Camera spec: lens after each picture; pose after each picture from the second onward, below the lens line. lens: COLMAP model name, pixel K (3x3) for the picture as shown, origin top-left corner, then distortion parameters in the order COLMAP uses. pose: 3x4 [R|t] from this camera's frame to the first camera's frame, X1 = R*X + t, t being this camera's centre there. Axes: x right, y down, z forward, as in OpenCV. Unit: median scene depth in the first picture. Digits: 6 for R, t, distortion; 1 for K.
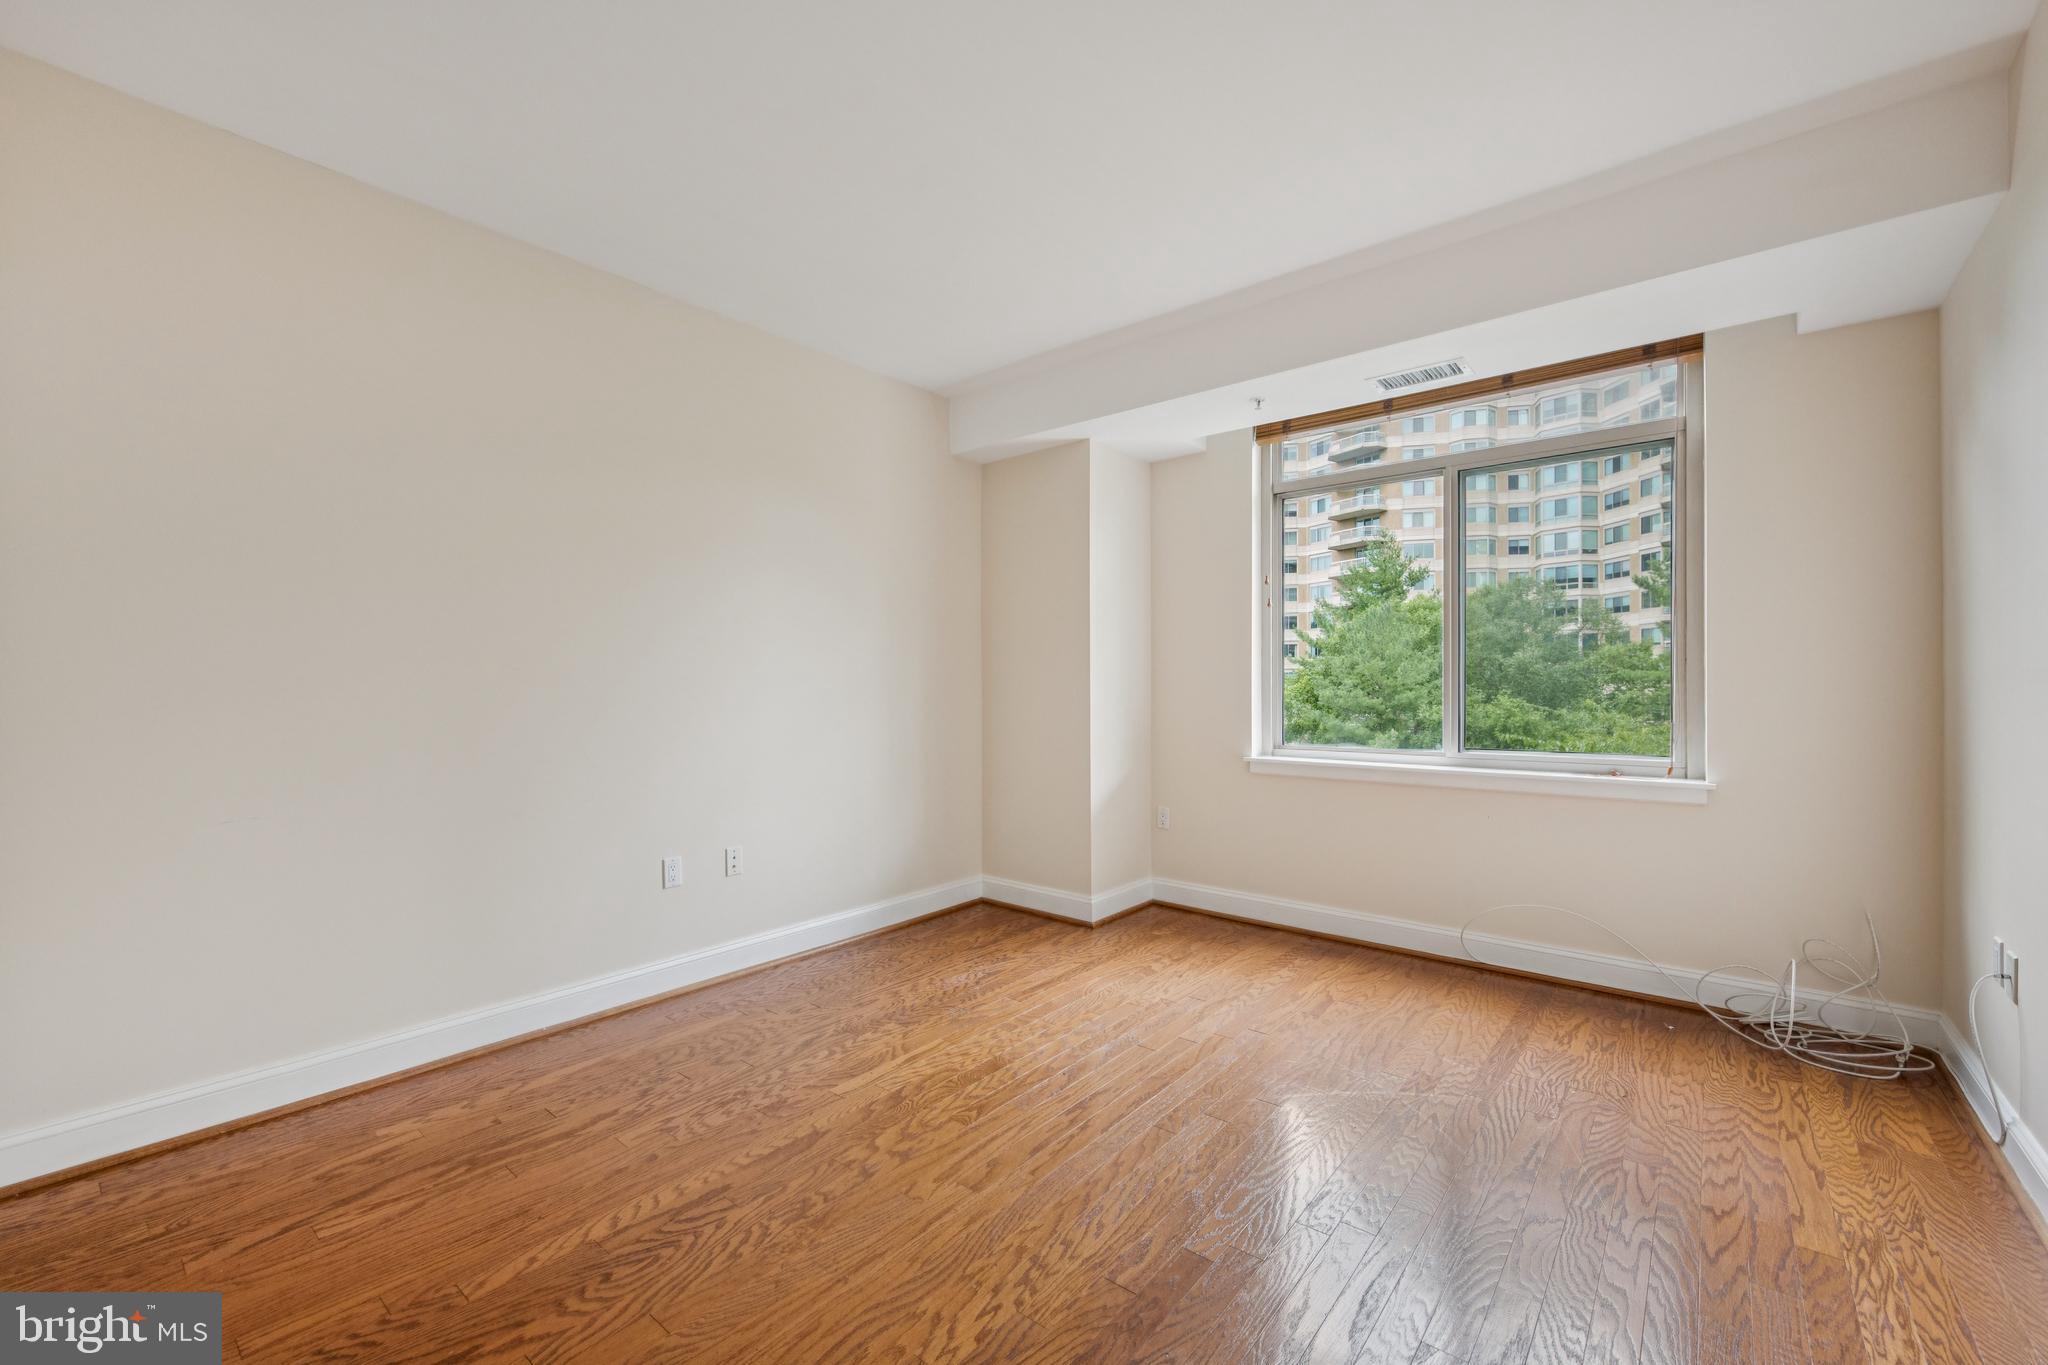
lens RADIAL K [[847.5, 0, 1025.8], [0, 847.5, 681.9], [0, 0, 1]] dist [-0.001310, -0.000102]
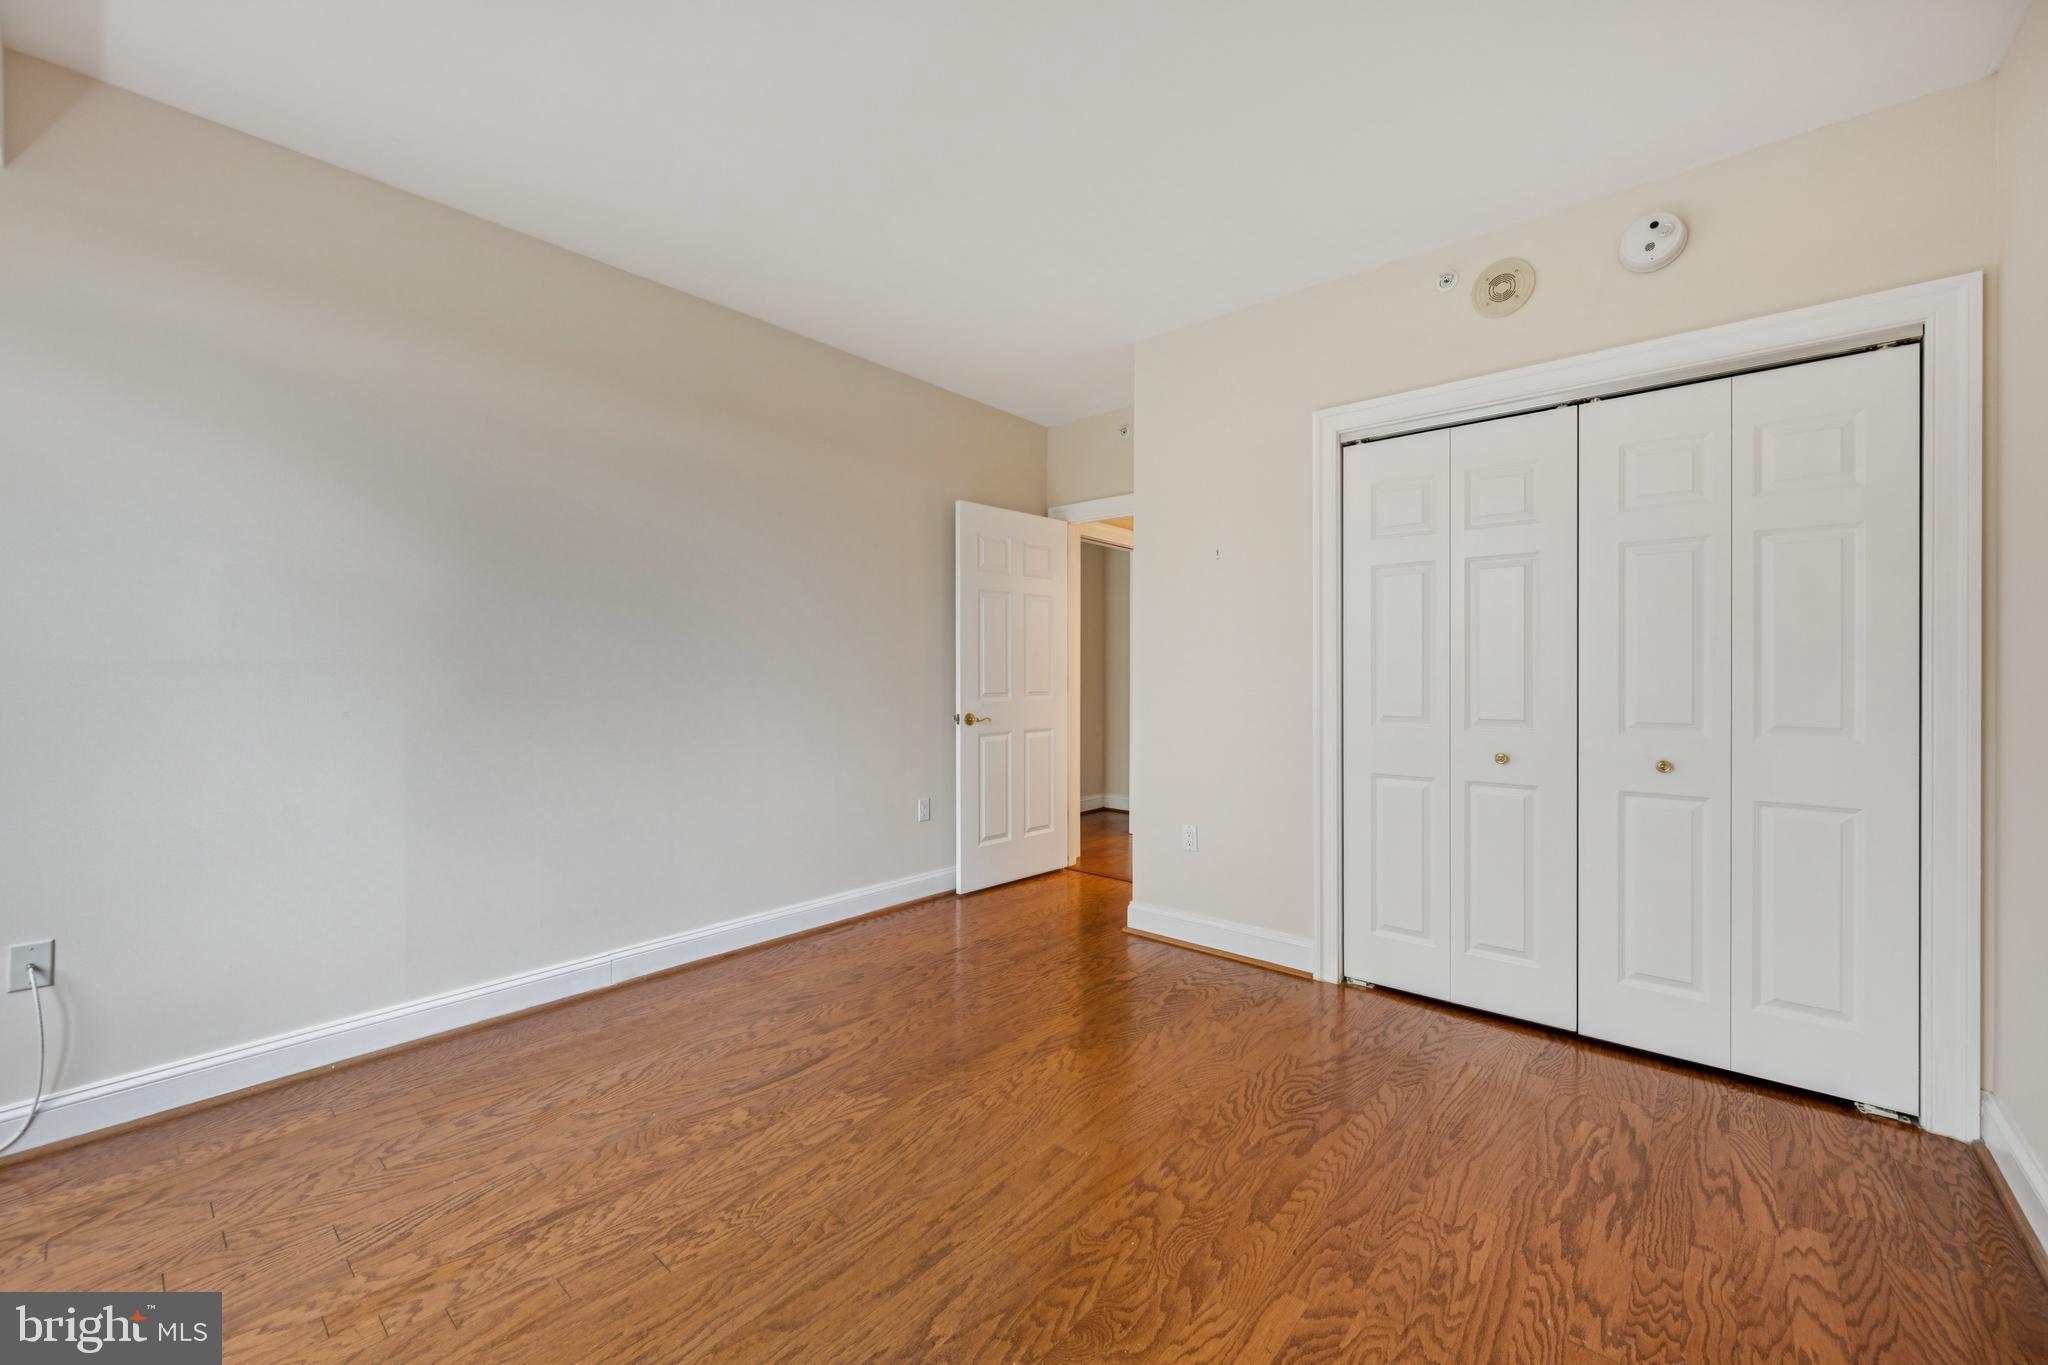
lens RADIAL K [[801.0, 0, 1021.0], [0, 801.0, 681.8], [0, 0, 1]] dist [0.001912, -0.000075]
pose [[-0.999716, 0.001157, 0.023812, -0.034058], [0.001188, 0.999998, 0.001277, 0.011584], [-0.023810, 0.001305, -0.999716, 1.840371]]
